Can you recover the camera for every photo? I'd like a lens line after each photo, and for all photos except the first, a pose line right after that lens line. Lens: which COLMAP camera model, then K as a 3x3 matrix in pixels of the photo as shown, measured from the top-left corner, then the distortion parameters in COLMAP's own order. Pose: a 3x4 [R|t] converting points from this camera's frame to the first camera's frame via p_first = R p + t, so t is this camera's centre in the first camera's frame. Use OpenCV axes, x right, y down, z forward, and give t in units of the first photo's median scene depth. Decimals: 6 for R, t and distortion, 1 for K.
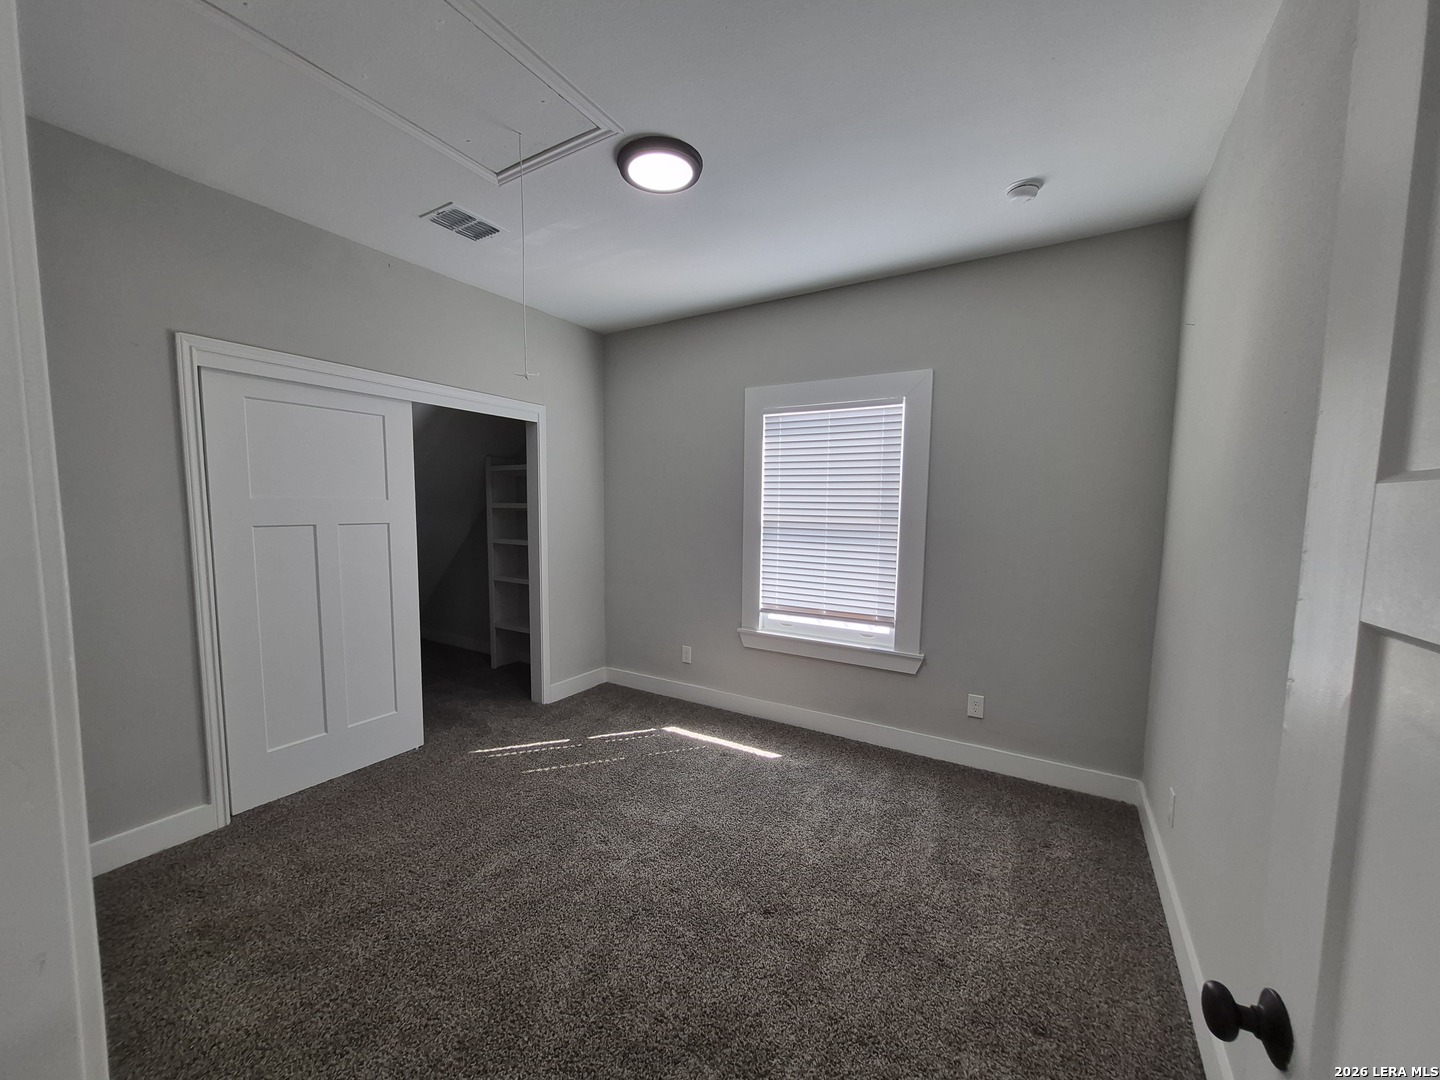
lens RADIAL K [[566.4, 0, 708.9], [0, 566.4, 558.4], [0, 0, 1]] dist [0.001763, 0.000250]
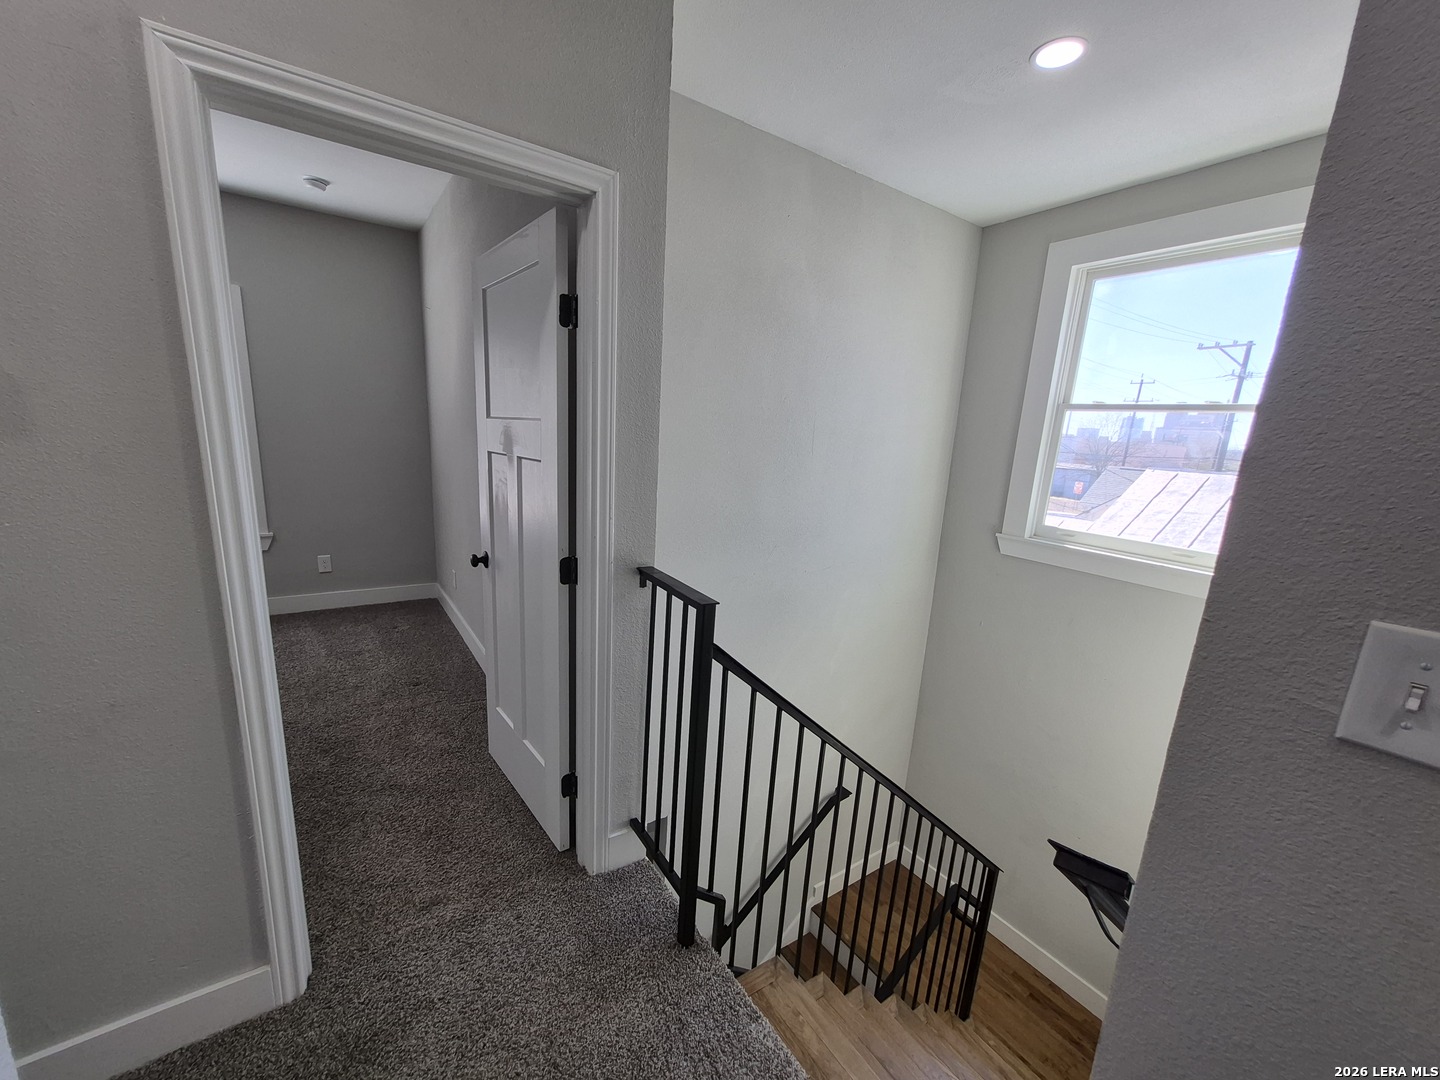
lens RADIAL K [[566.4, 0, 708.9], [0, 566.4, 558.4], [0, 0, 1]] dist [0.001763, 0.000250]
pose [[0.414205, -0.192499, 0.889594, -0.289517], [0.034511, 0.979998, 0.195992, 0.015512], [-0.909529, -0.050480, 0.412564, -0.317280]]
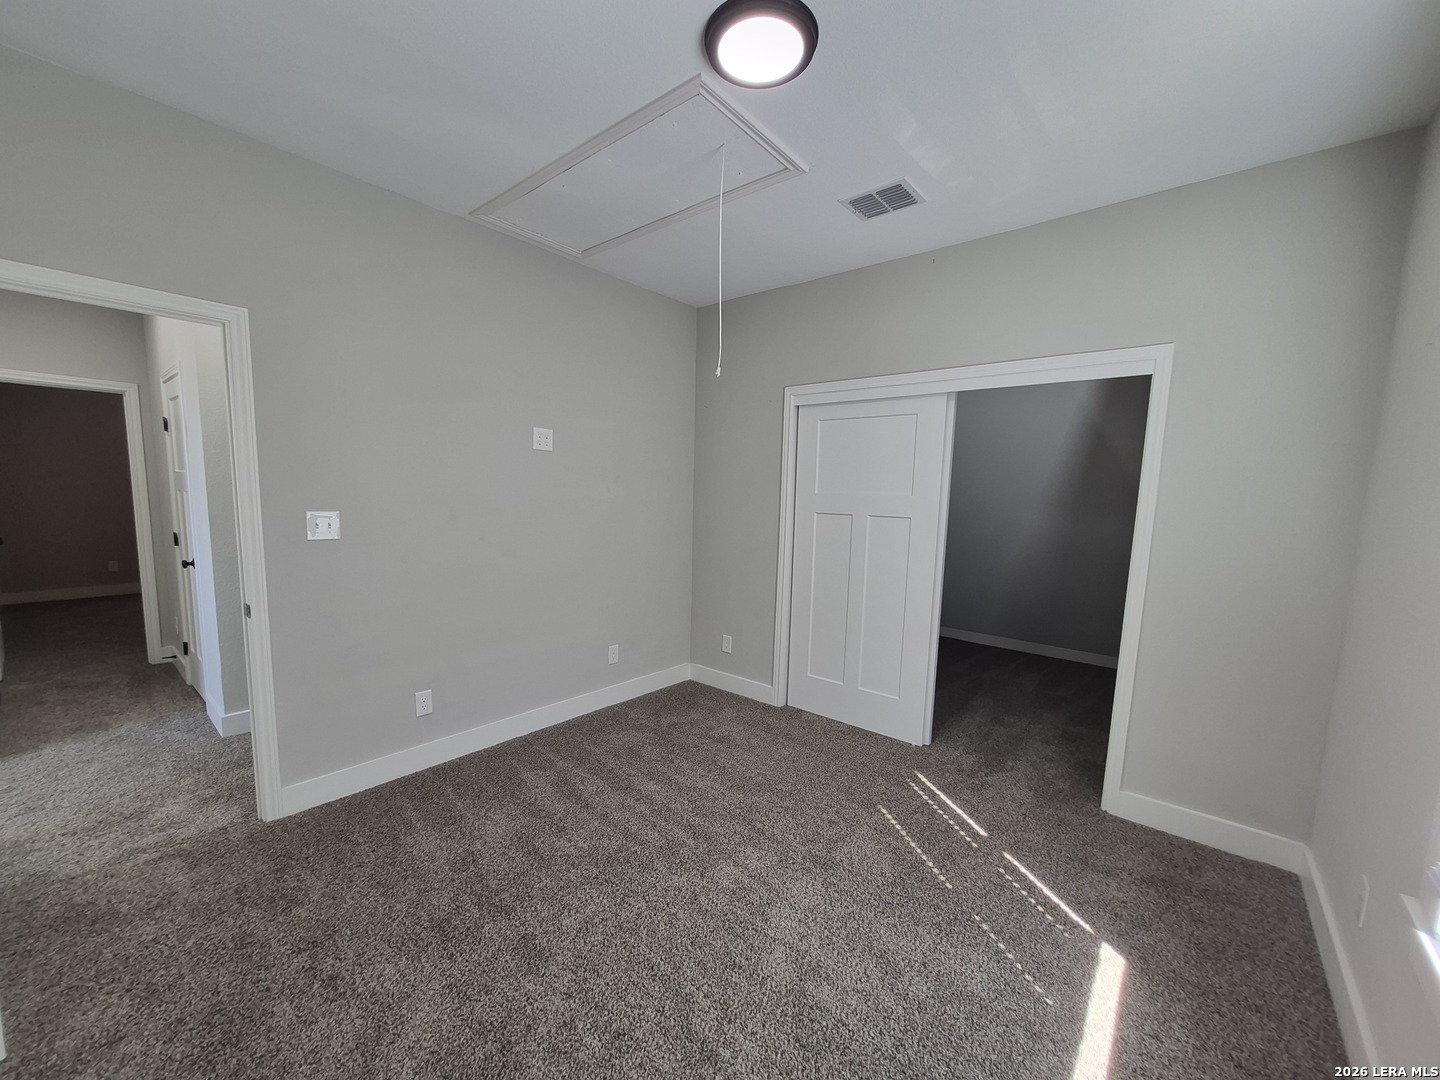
lens RADIAL K [[566.4, 0, 708.9], [0, 566.4, 558.4], [0, 0, 1]] dist [0.001763, 0.000250]
pose [[-0.156145, 0.104155, -0.982227, 0.949191], [-0.119962, 0.985064, 0.123527, -0.132203], [0.980422, 0.137118, -0.141318, 1.458063]]
